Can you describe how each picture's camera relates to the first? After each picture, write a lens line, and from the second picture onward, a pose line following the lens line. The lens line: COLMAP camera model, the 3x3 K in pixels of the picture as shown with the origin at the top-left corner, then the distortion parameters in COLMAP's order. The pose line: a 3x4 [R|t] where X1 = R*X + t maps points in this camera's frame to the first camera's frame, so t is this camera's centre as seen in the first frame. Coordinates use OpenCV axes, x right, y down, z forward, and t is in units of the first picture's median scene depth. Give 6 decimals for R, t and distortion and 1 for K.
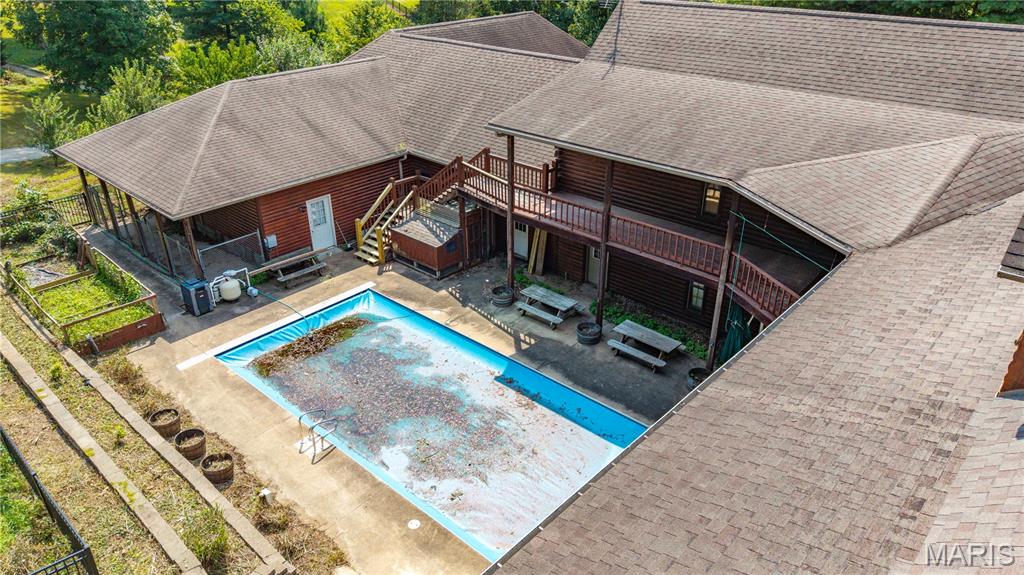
lens RADIAL K [[692.1, 0, 508.7], [0, 692.1, 285.3], [0, 0, 1]] dist [0.038870, -0.021225]
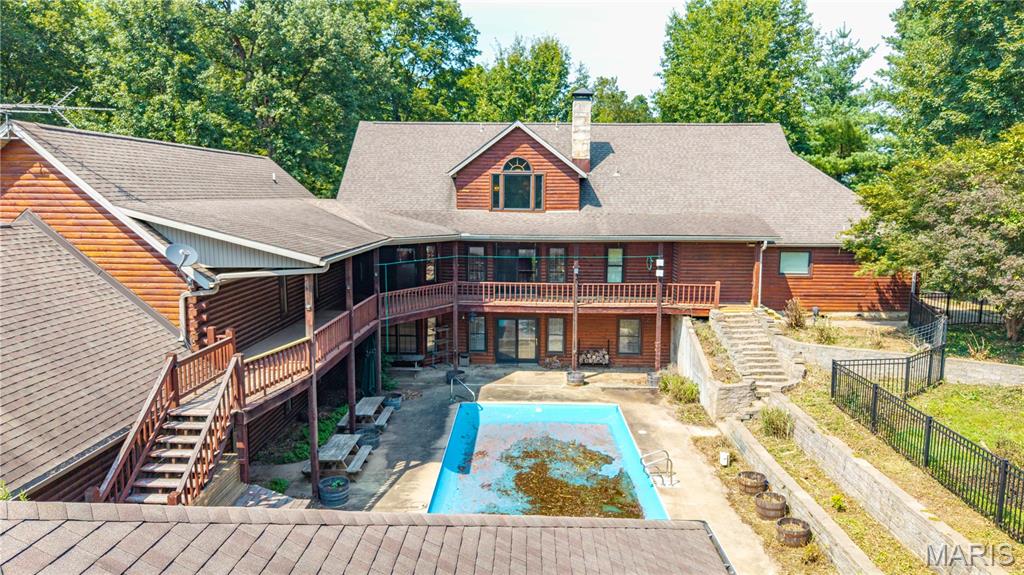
lens RADIAL K [[692.1, 0, 509.9], [0, 692.1, 288.7], [0, 0, 1]] dist [0.038870, -0.021225]
pose [[-0.660694, -0.090694, 0.745157, -0.629913], [0.345047, 0.844896, 0.408769, -0.382599], [-0.666653, 0.527186, -0.526924, 1.104673]]
